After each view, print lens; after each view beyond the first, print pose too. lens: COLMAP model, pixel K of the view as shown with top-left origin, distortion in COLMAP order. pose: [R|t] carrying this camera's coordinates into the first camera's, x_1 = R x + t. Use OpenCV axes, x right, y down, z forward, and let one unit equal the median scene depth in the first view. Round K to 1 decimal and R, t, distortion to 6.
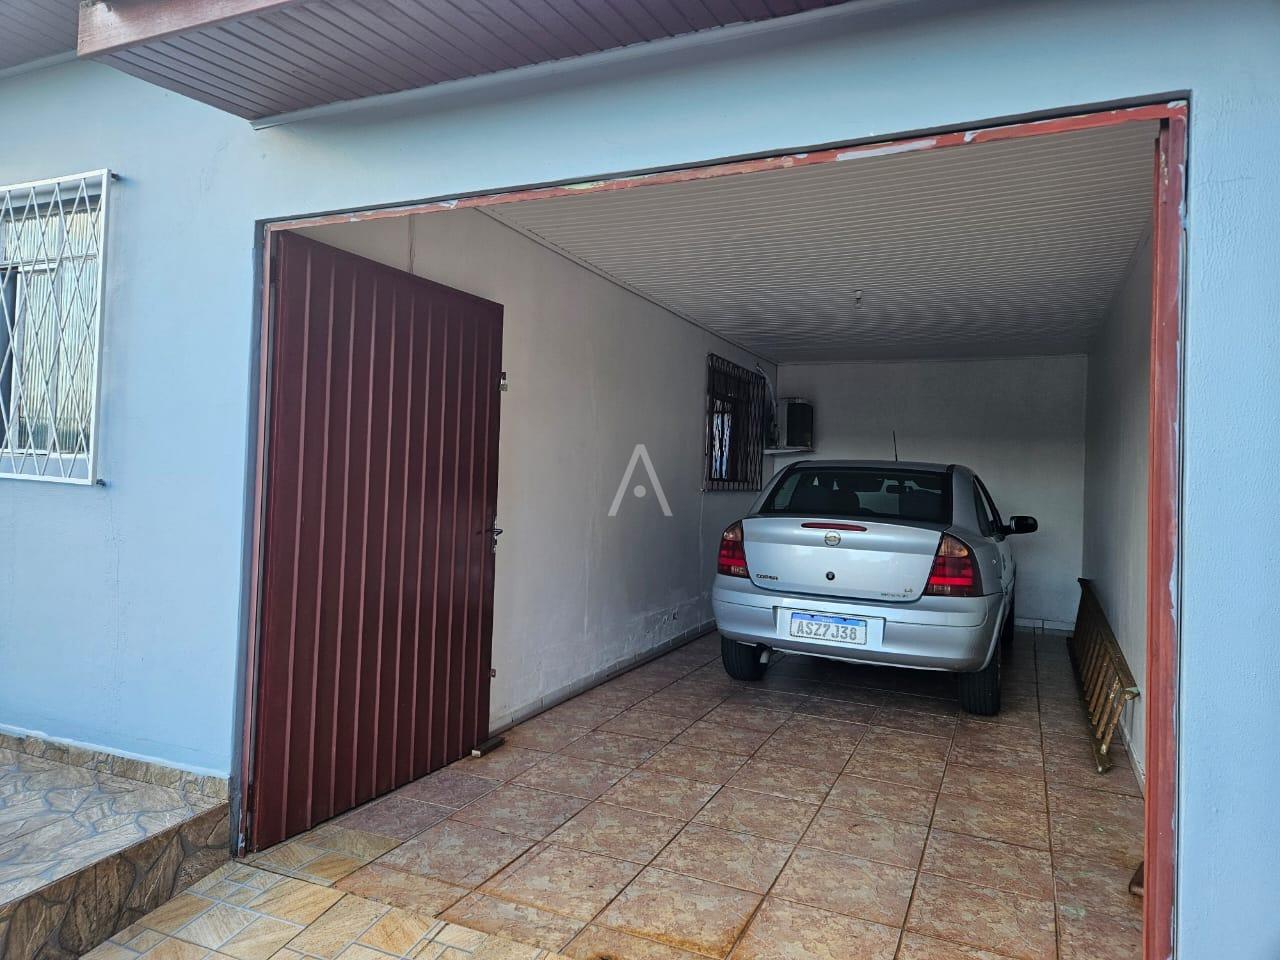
lens RADIAL K [[885.7, 0, 591.7], [0, 885.7, 475.1], [0, 0, 1]] dist [0.018243, -0.000397]
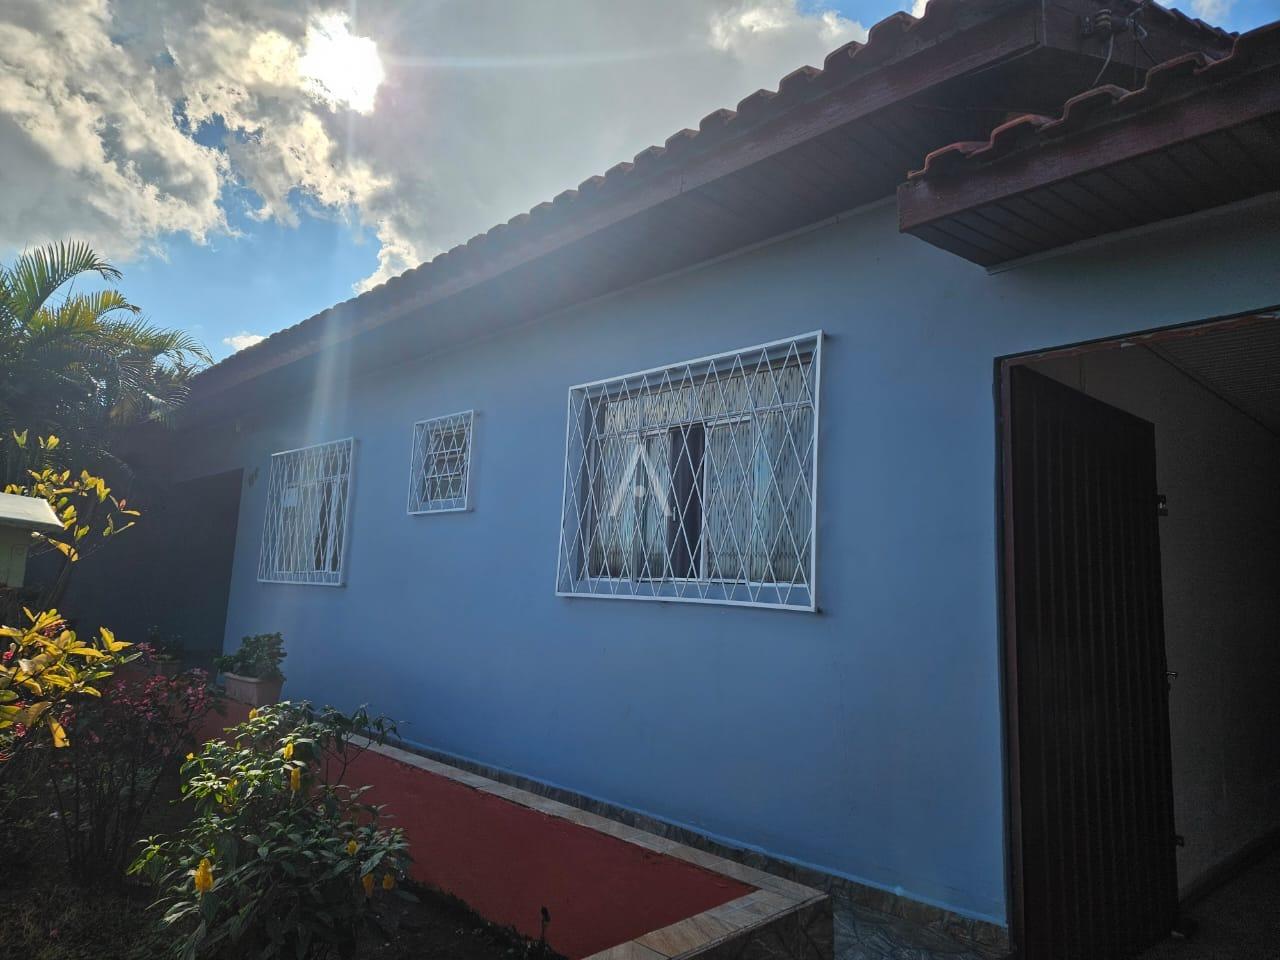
lens RADIAL K [[885.7, 0, 591.7], [0, 885.7, 475.1], [0, 0, 1]] dist [0.018243, -0.000397]
pose [[0.914684, -0.045188, -0.401635, -0.366761], [-0.012898, 0.989961, -0.140753, 0.000992], [0.403964, 0.133925, 0.904918, -0.101580]]
